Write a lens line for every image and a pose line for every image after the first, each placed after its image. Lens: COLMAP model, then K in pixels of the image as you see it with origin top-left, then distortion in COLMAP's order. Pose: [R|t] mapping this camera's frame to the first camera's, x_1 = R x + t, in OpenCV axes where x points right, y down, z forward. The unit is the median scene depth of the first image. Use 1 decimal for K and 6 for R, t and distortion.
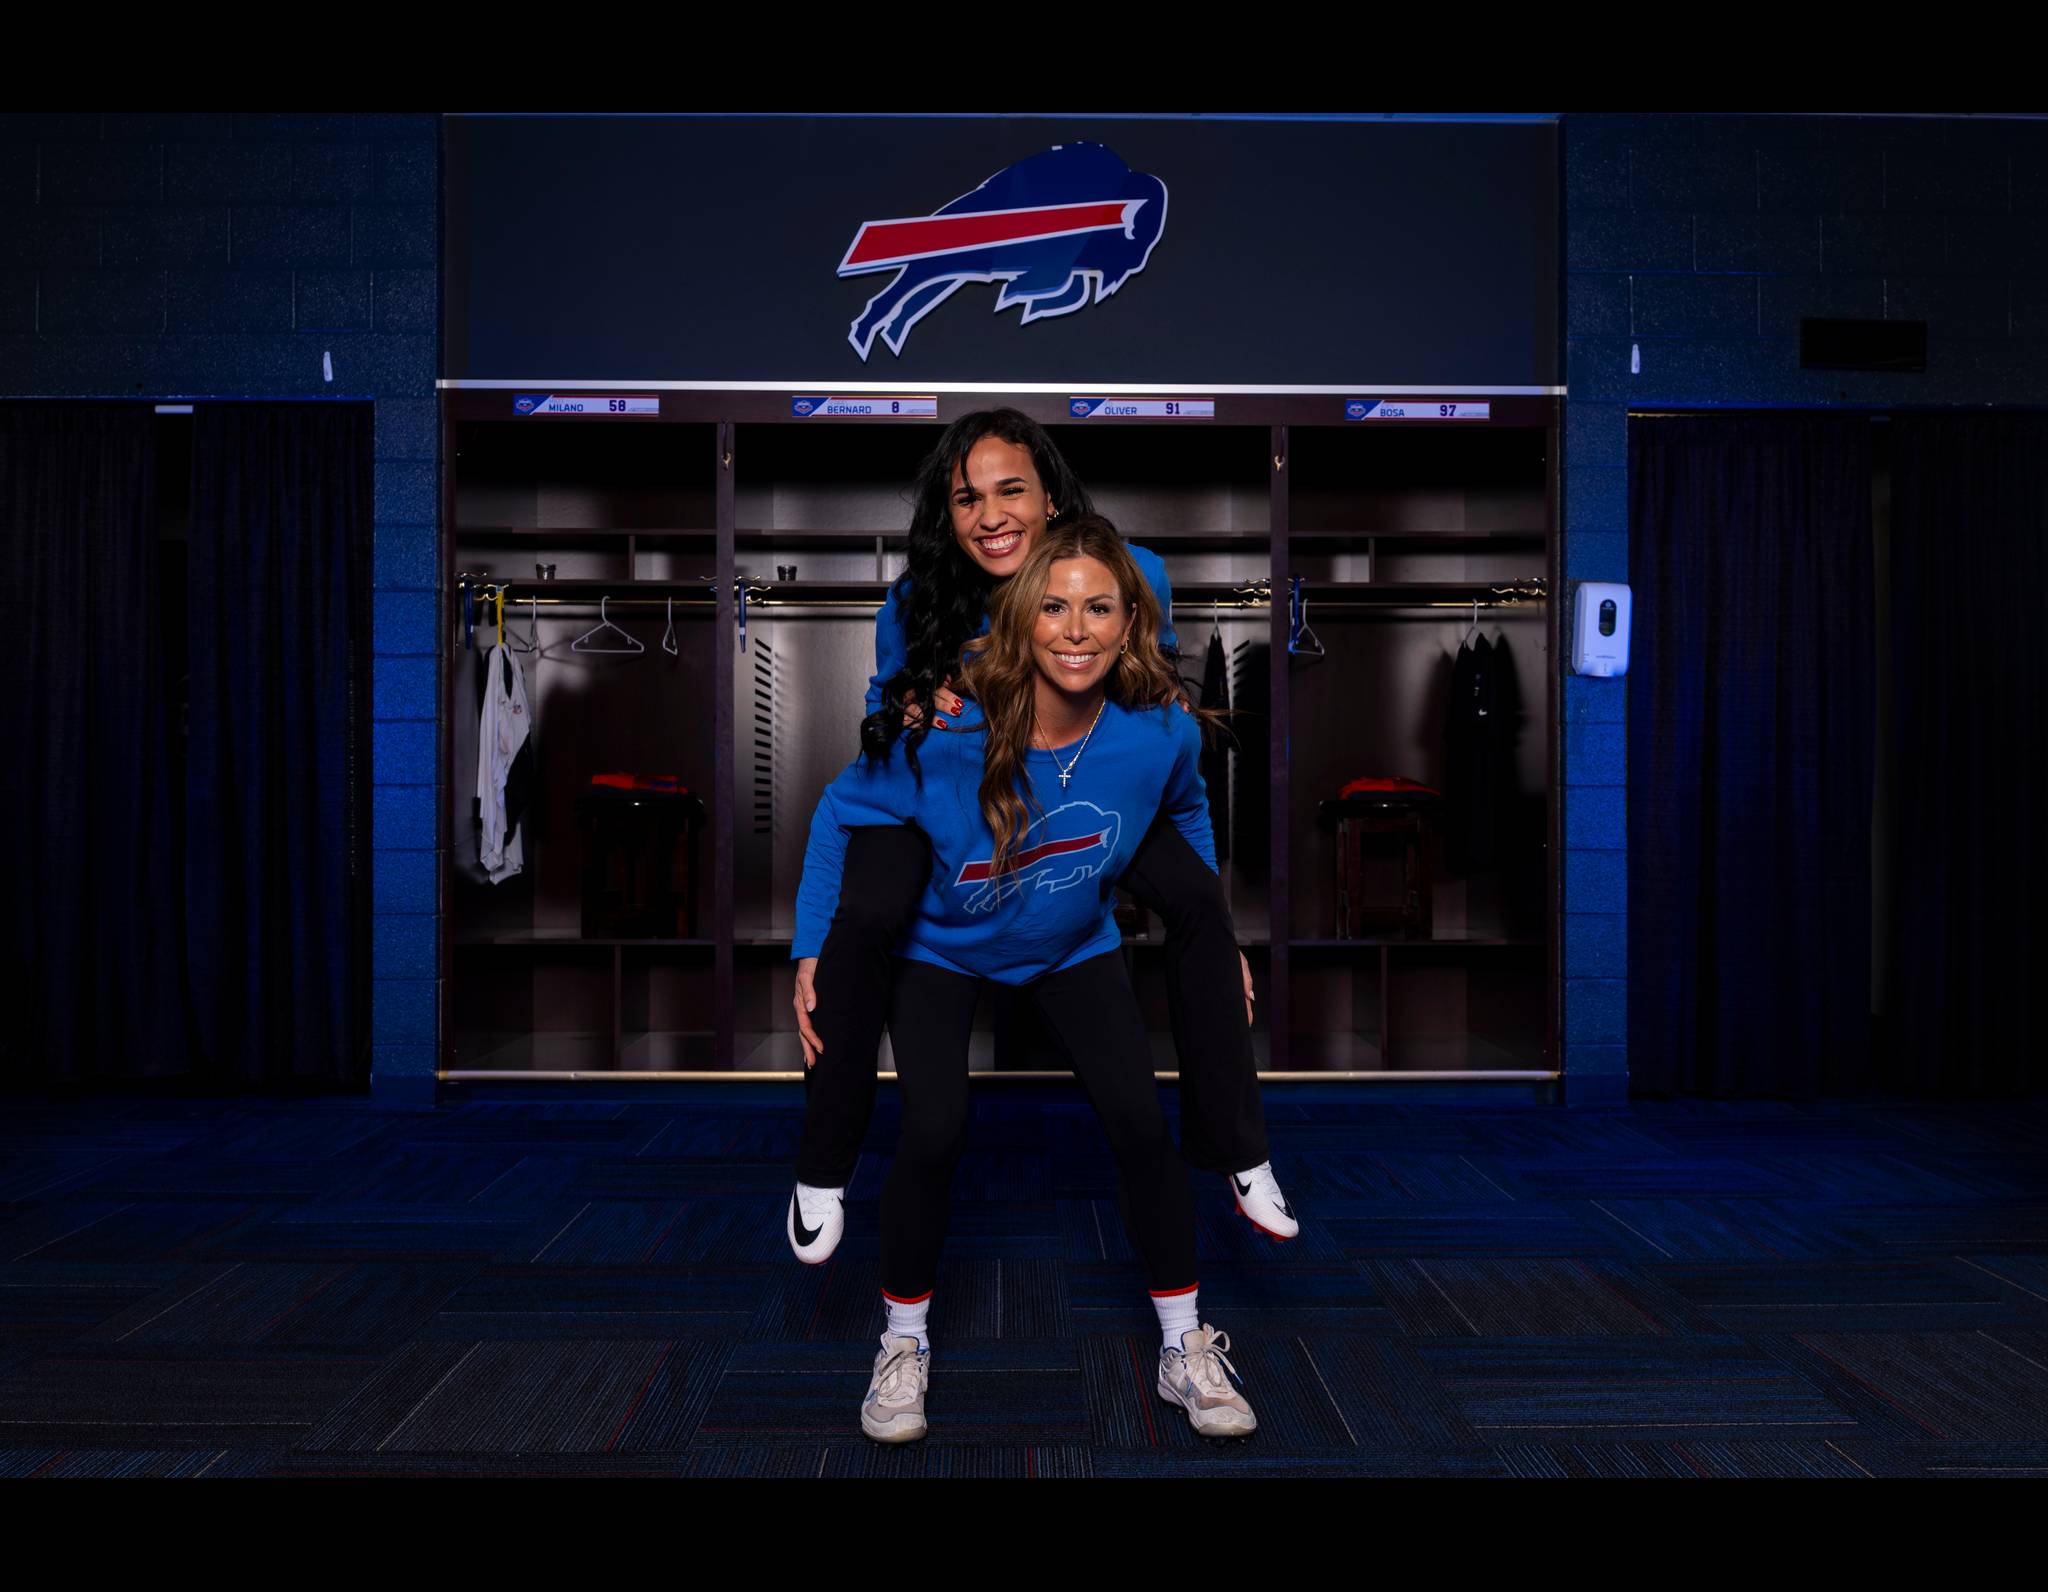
lens RADIAL K [[1999.4, 0, 1030.9], [0, 1999.4, 793.7], [0, 0, 1]] dist [0.012614, -0.093014]
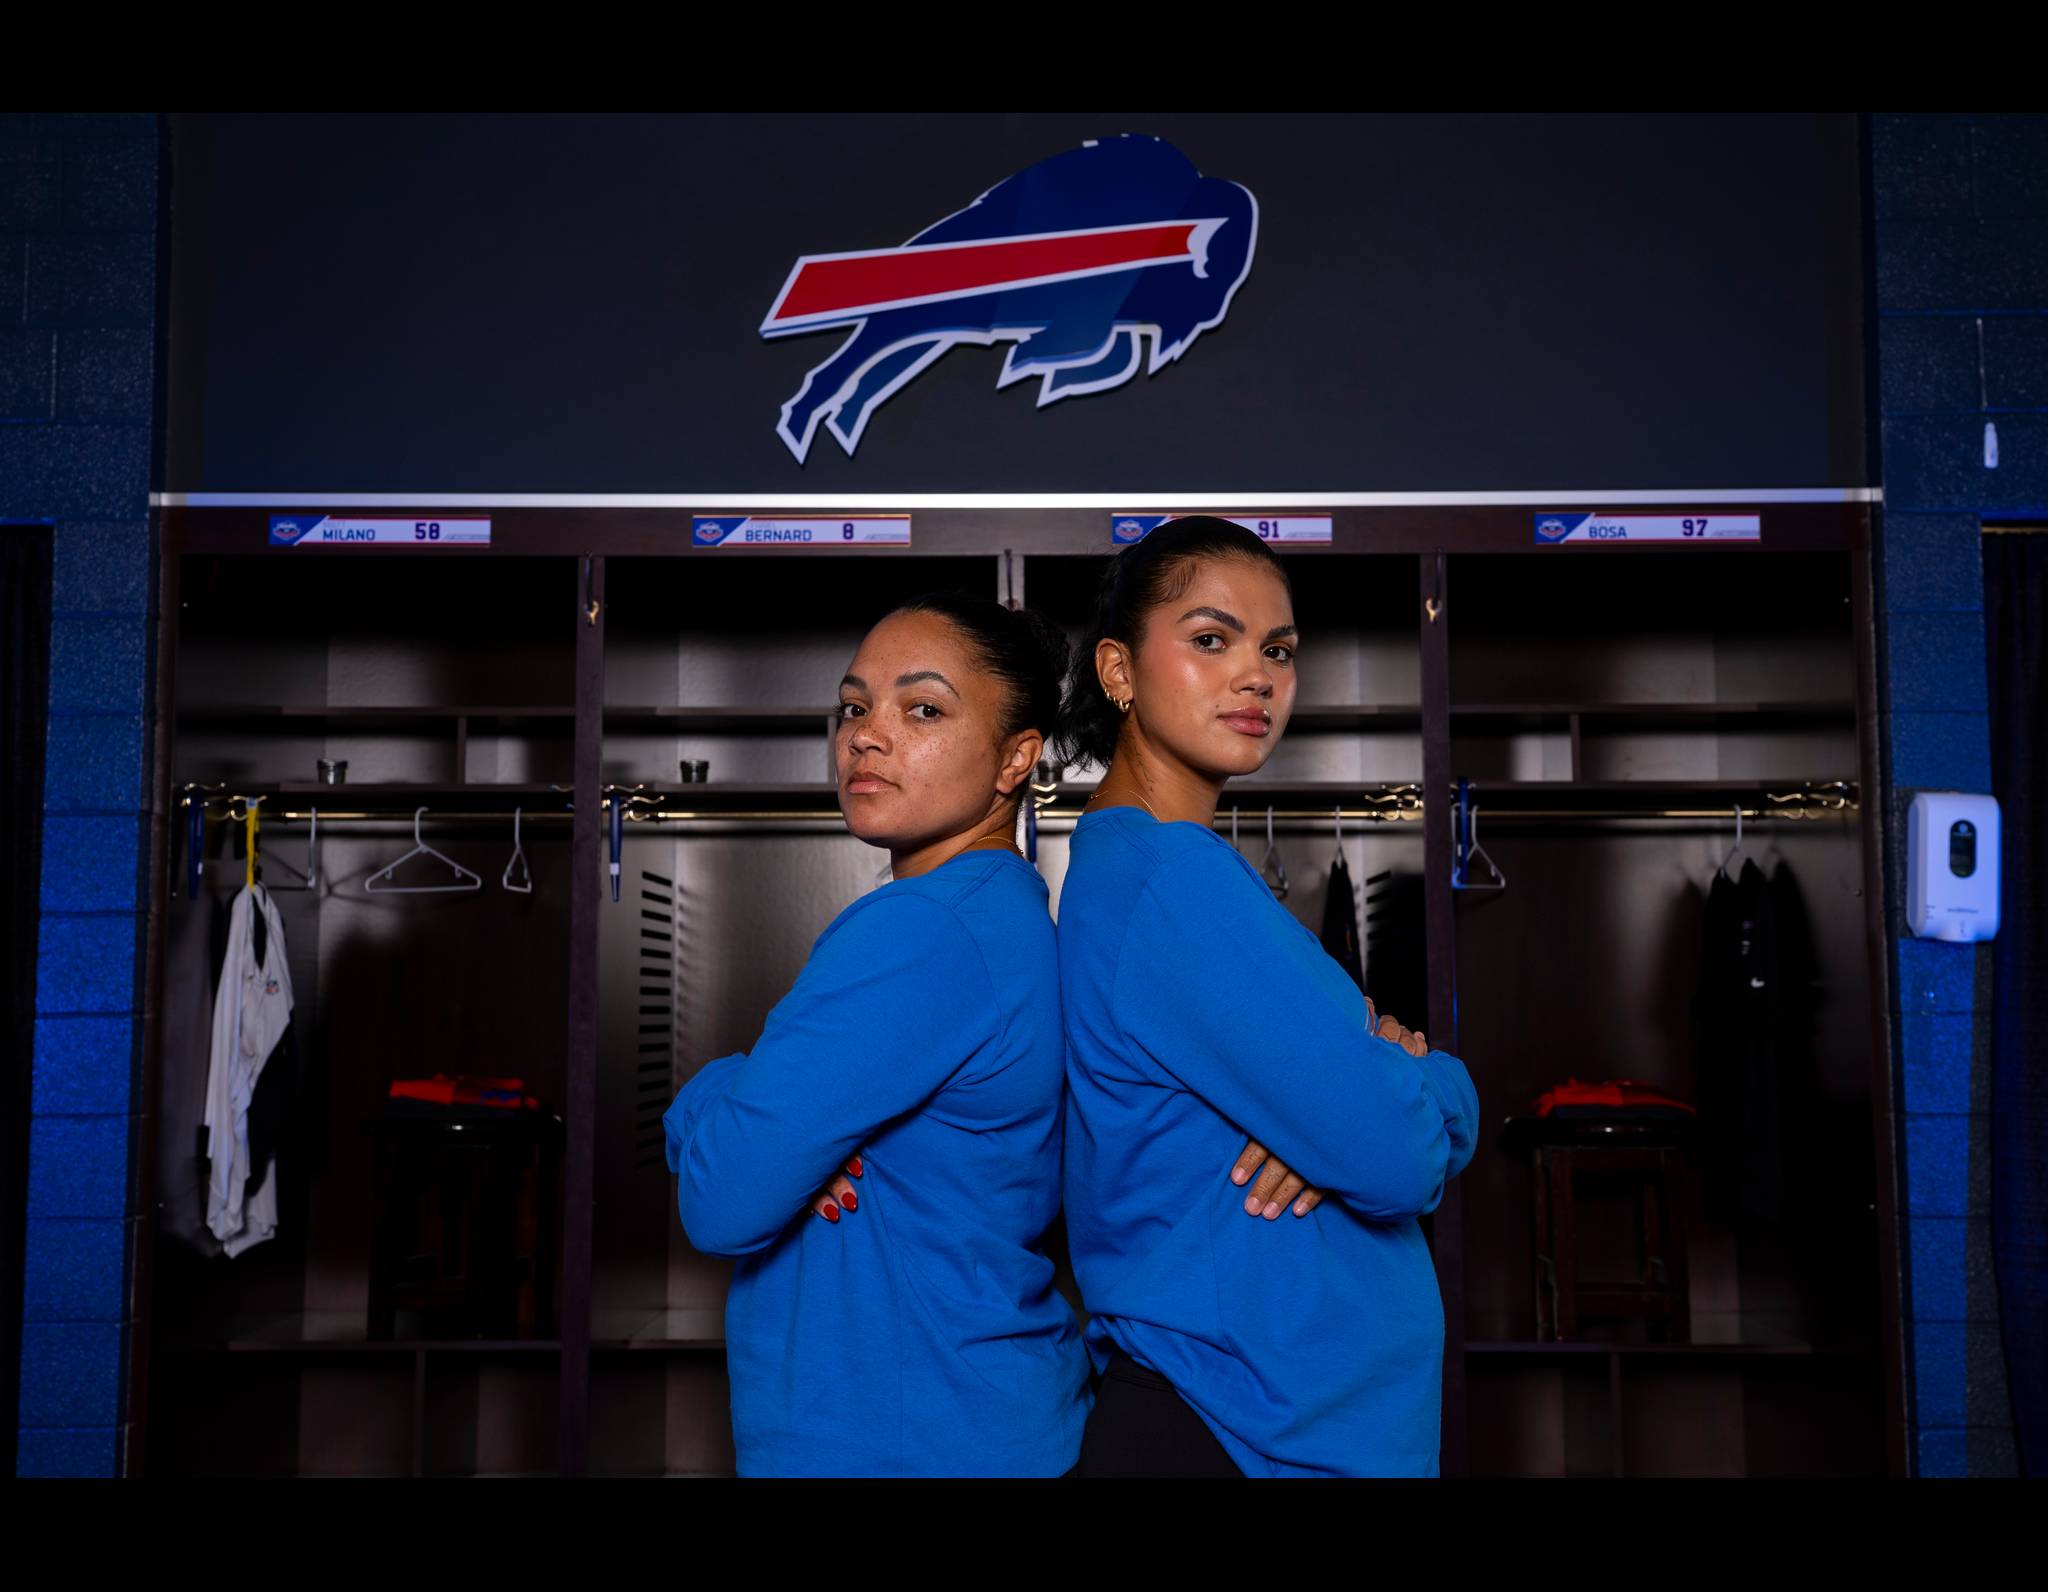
lens RADIAL K [[2657.1, 0, 1005.9], [0, 2657.1, 726.1], [0, 0, 1]] dist [0.167853, -0.380855]
pose [[0.999503, -0.005647, -0.031000, 0.011405], [0.002477, 0.994847, -0.101359, -0.039817], [0.031413, 0.101232, 0.994367, 0.132849]]
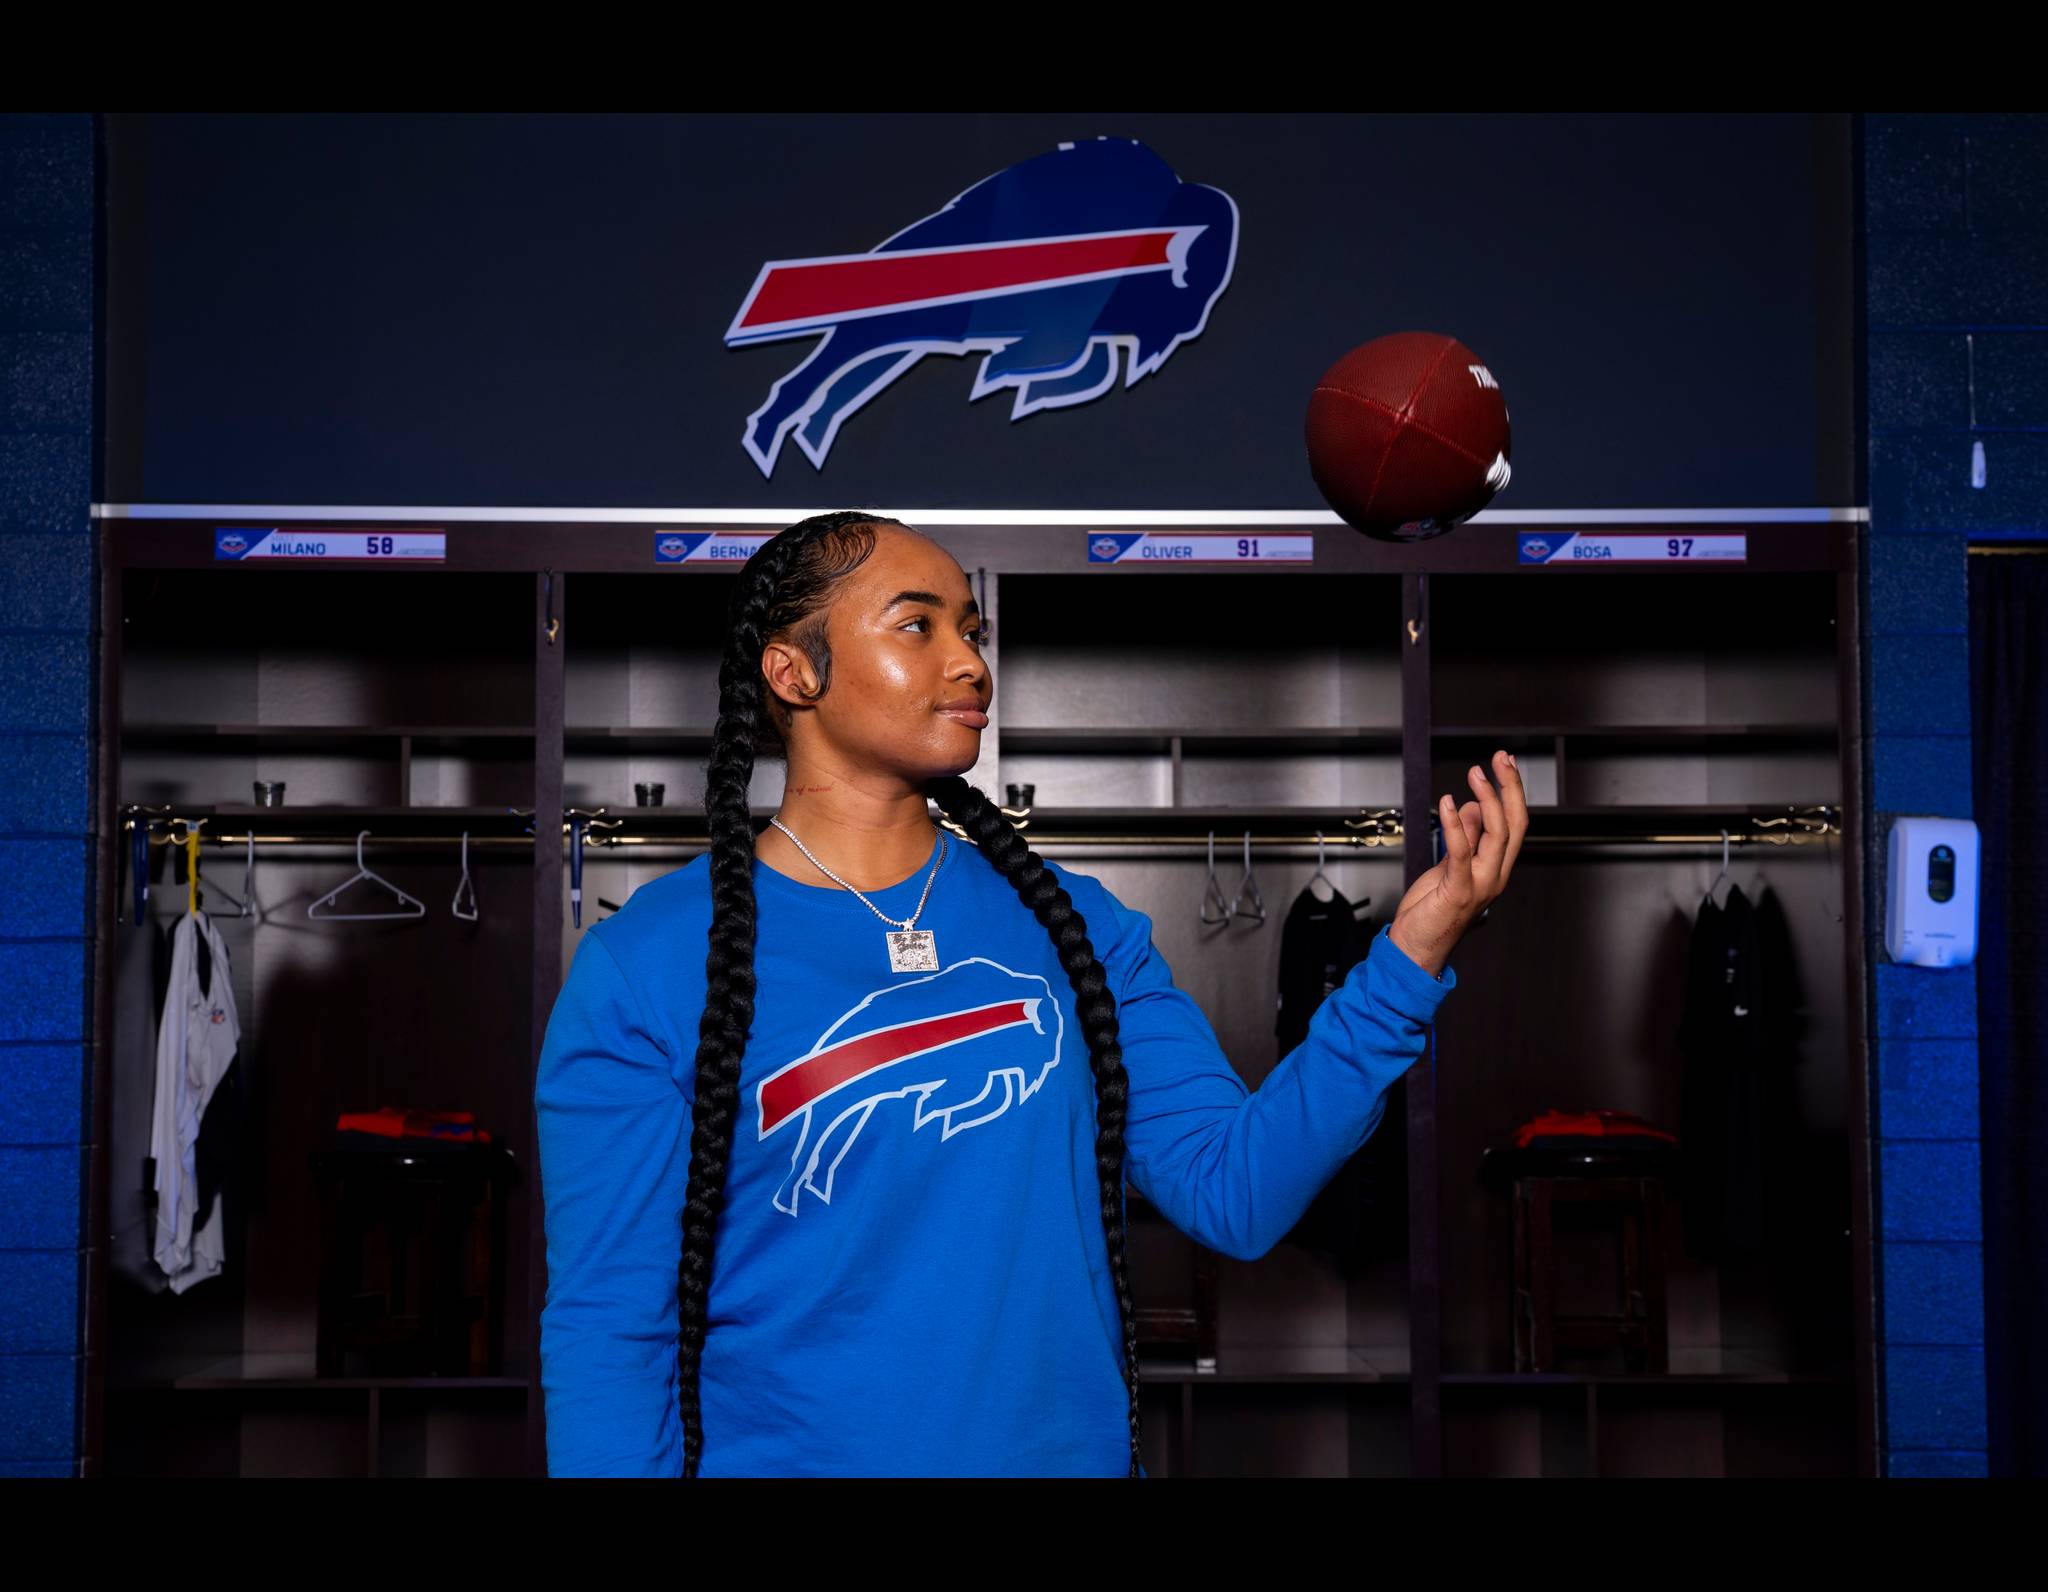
lens RADIAL K [[3010.6, 0, 1033.1], [0, 3010.6, 865.6], [0, 0, 1]] dist [0.170347, -0.385542]
pose [[0.999993, -0.003640, -0.000988, 0.002468], [0.003575, 0.998209, -0.059708, -0.033413], [0.001203, 0.059704, 0.998215, 0.038472]]
